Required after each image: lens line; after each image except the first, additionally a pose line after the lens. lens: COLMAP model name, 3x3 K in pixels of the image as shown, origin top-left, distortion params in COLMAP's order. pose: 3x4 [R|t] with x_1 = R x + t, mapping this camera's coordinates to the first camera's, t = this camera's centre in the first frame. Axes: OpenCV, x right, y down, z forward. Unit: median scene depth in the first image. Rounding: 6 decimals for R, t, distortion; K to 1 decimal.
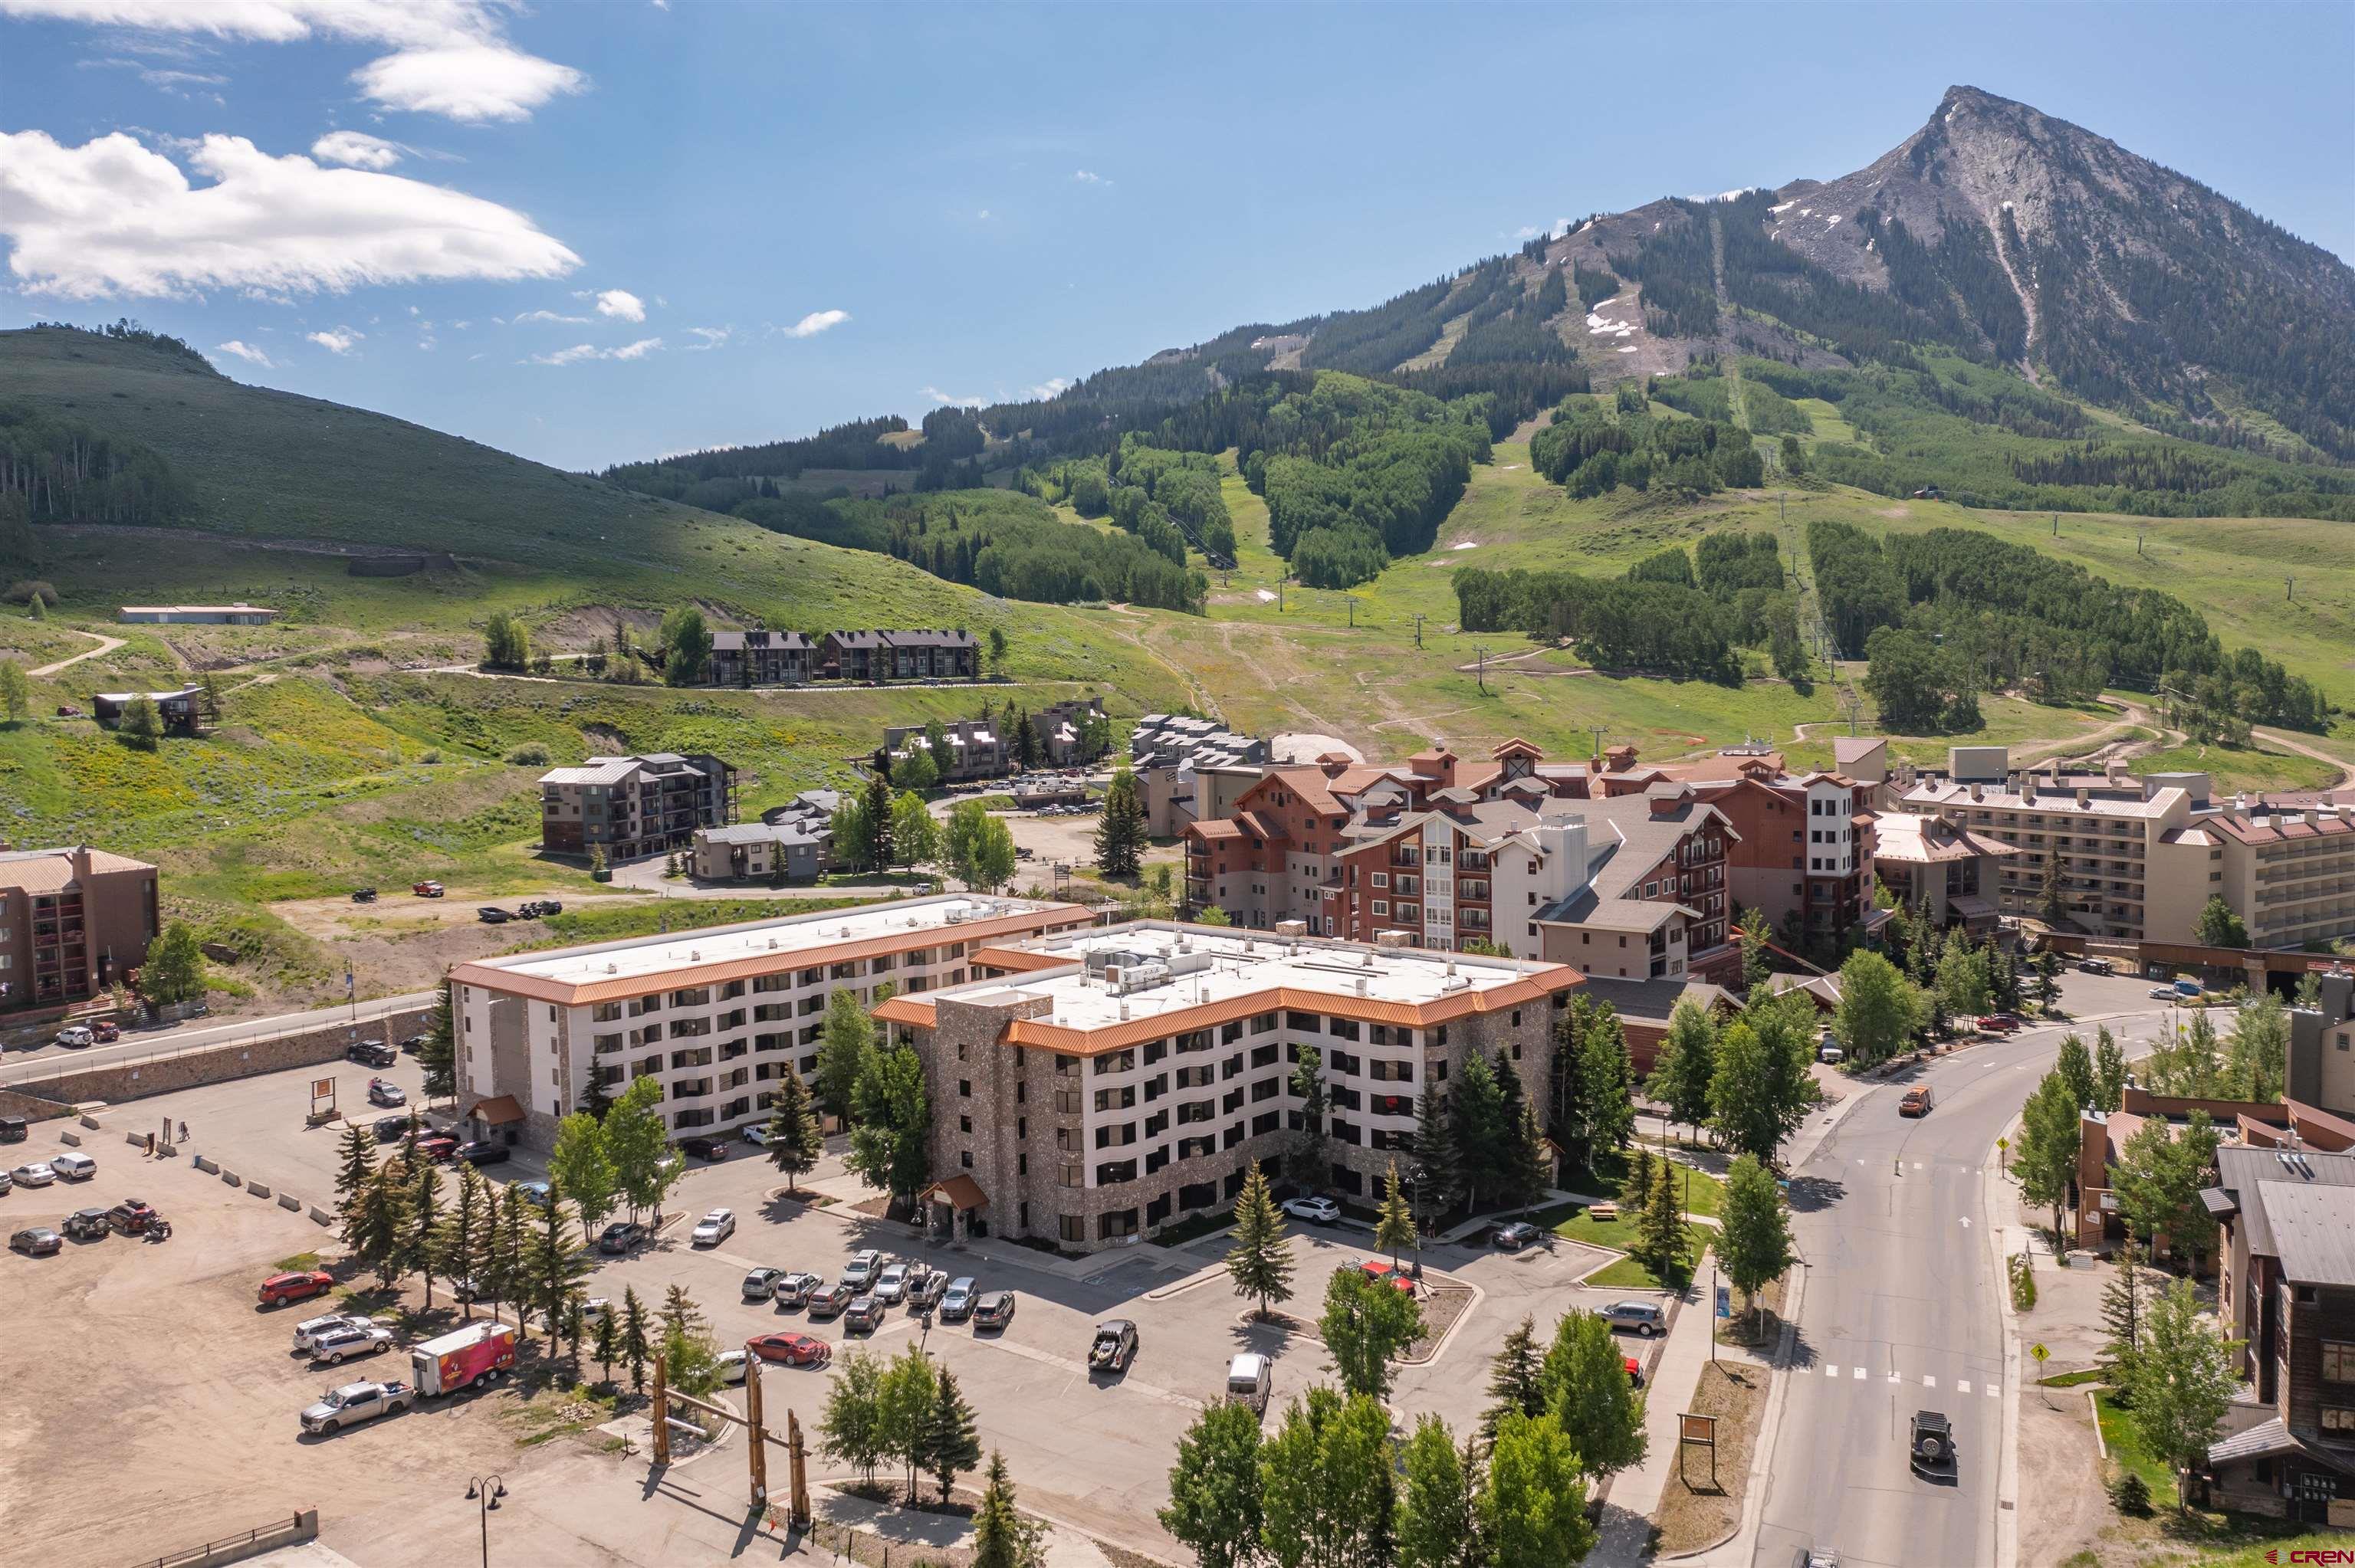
lens RADIAL K [[1892.6, 0, 1172.4], [0, 1892.6, 784.1], [0, 0, 1]] dist [-0.000295, -0.007164]
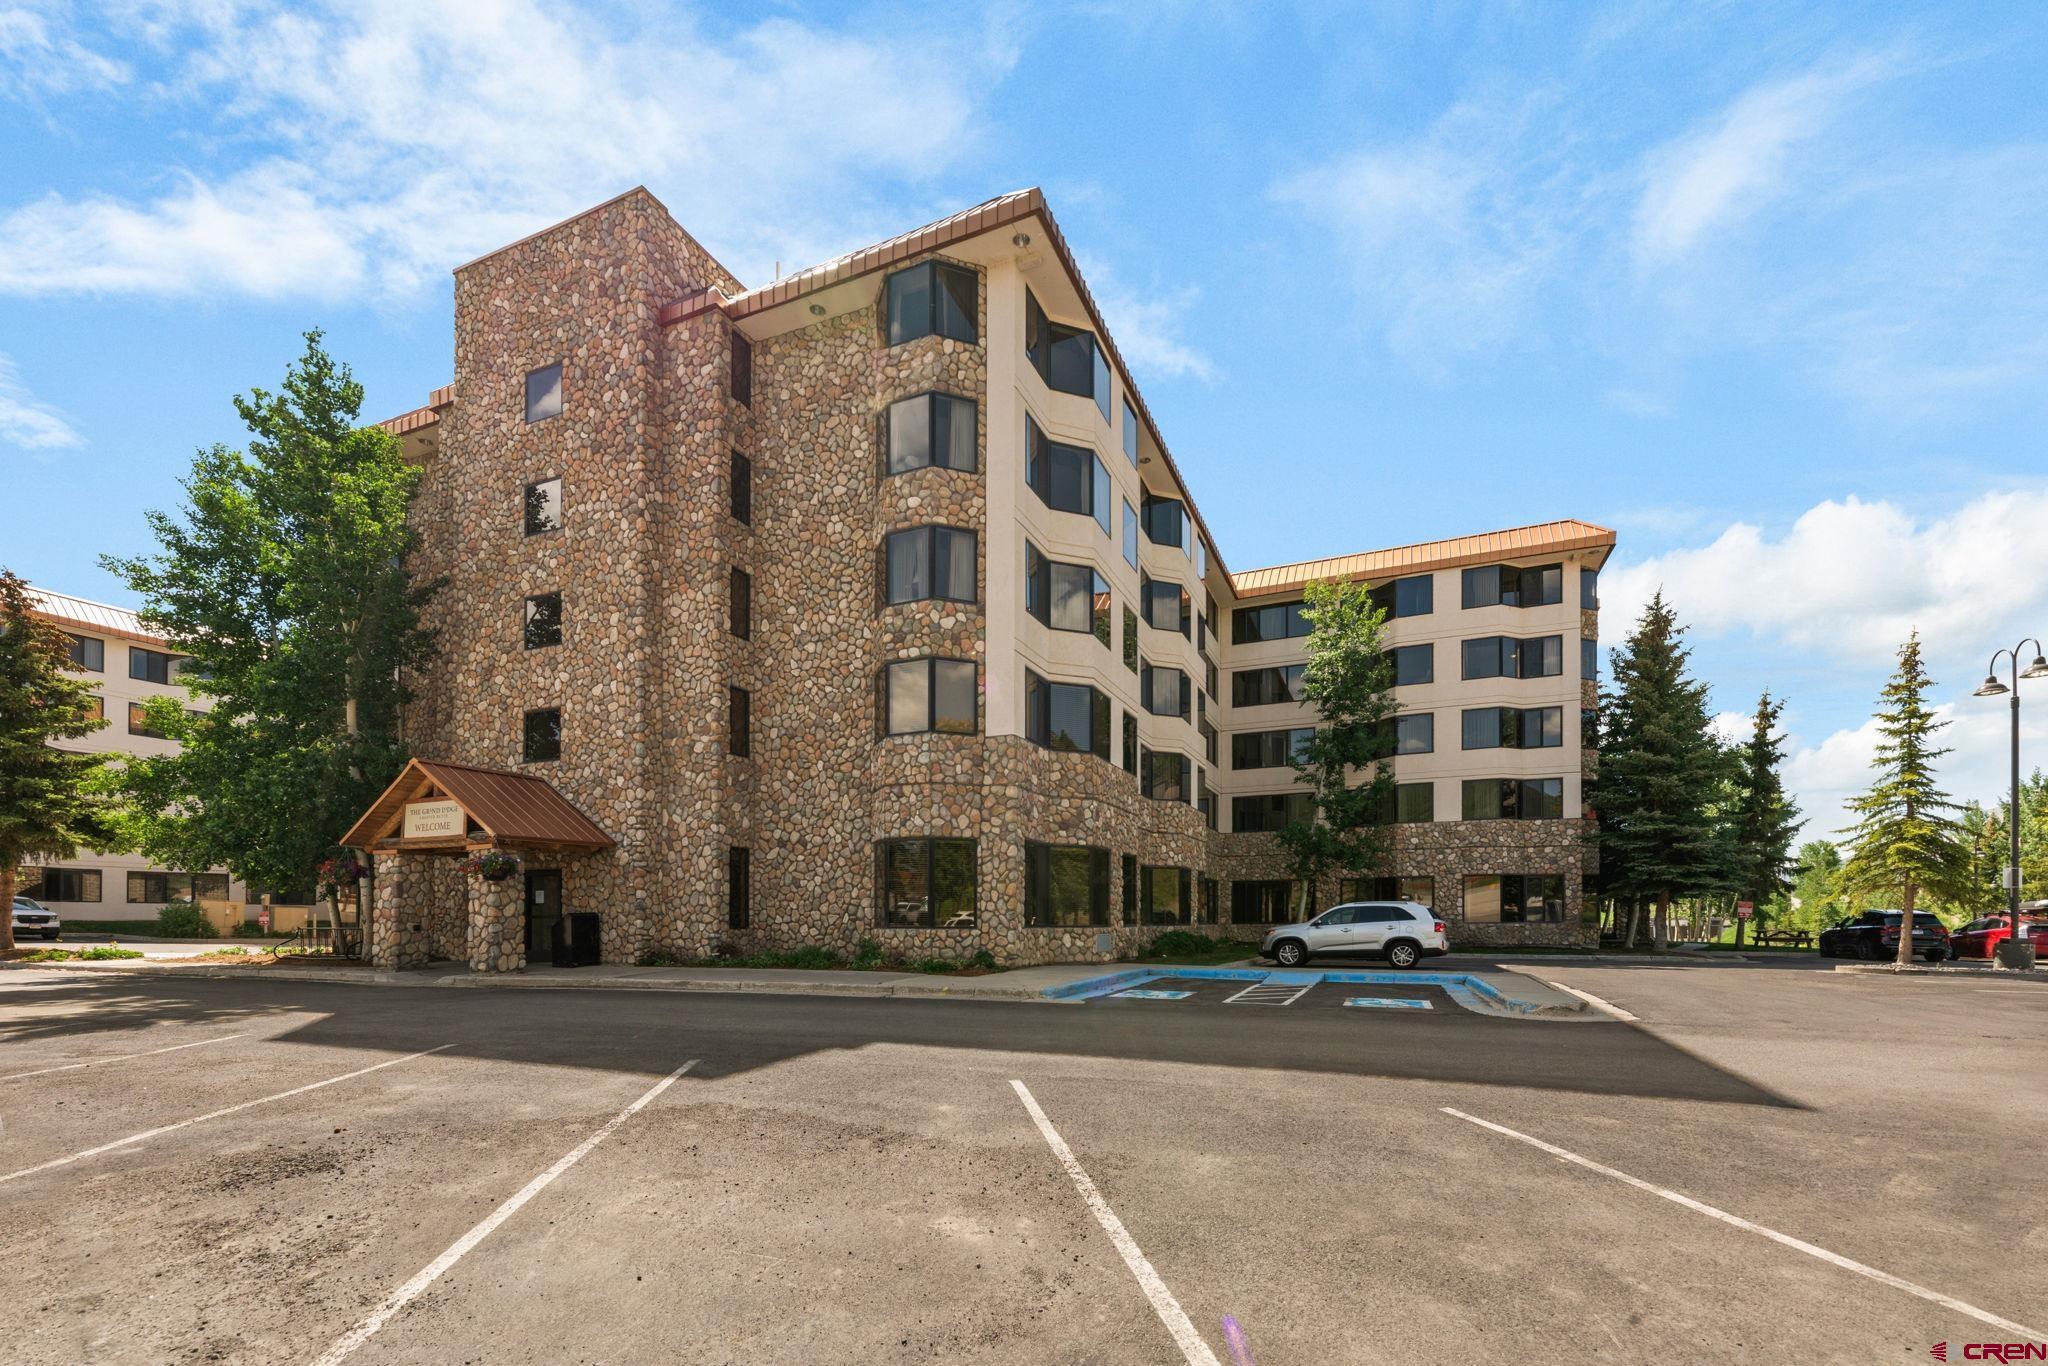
lens RADIAL K [[870.9, 0, 1084.3], [0, 870.9, 894.8], [0, 0, 1]] dist [0.002257, 0.000129]
pose [[0.939913, 0.023753, 0.340586, -0.035079], [0.005173, 0.996472, -0.083771, 0.114676], [-0.341375, 0.080500, 0.936474, 0.403431]]
